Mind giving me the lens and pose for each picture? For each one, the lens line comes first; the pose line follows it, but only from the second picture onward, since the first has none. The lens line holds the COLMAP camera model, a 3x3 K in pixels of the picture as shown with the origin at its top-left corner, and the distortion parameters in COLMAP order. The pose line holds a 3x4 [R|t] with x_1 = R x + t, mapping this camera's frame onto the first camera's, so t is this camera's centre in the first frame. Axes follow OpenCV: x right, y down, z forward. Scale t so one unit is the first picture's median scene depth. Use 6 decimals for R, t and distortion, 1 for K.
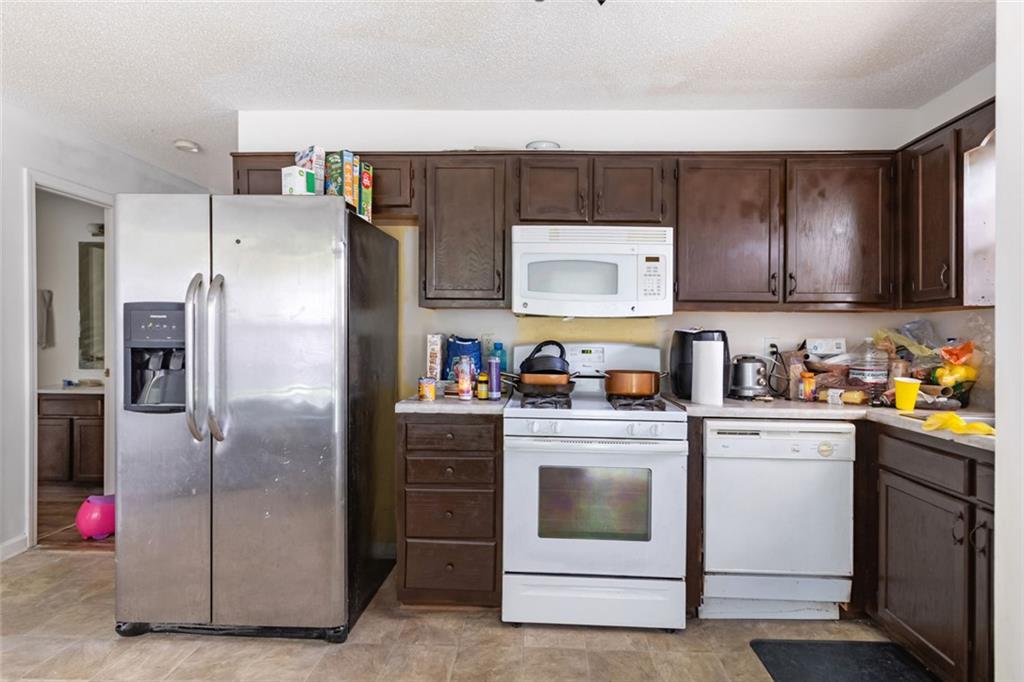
lens RADIAL K [[517.4, 0, 515.3], [0, 517.4, 338.6], [0, 0, 1]] dist [-0.002882, -0.000218]
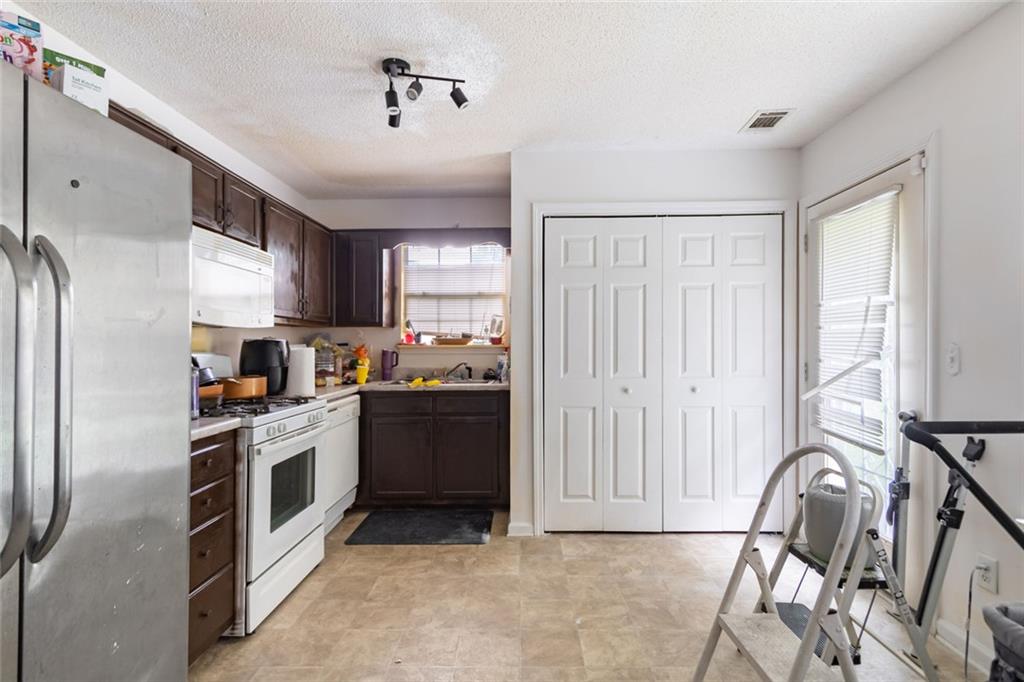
lens RADIAL K [[517.4, 0, 512.8], [0, 517.4, 338.5], [0, 0, 1]] dist [-0.002882, -0.000218]
pose [[-0.018651, -0.001476, 0.999825, -1.062362], [0.008950, 0.999959, 0.001643, -0.018090], [-0.999786, 0.008980, -0.018637, 0.524826]]
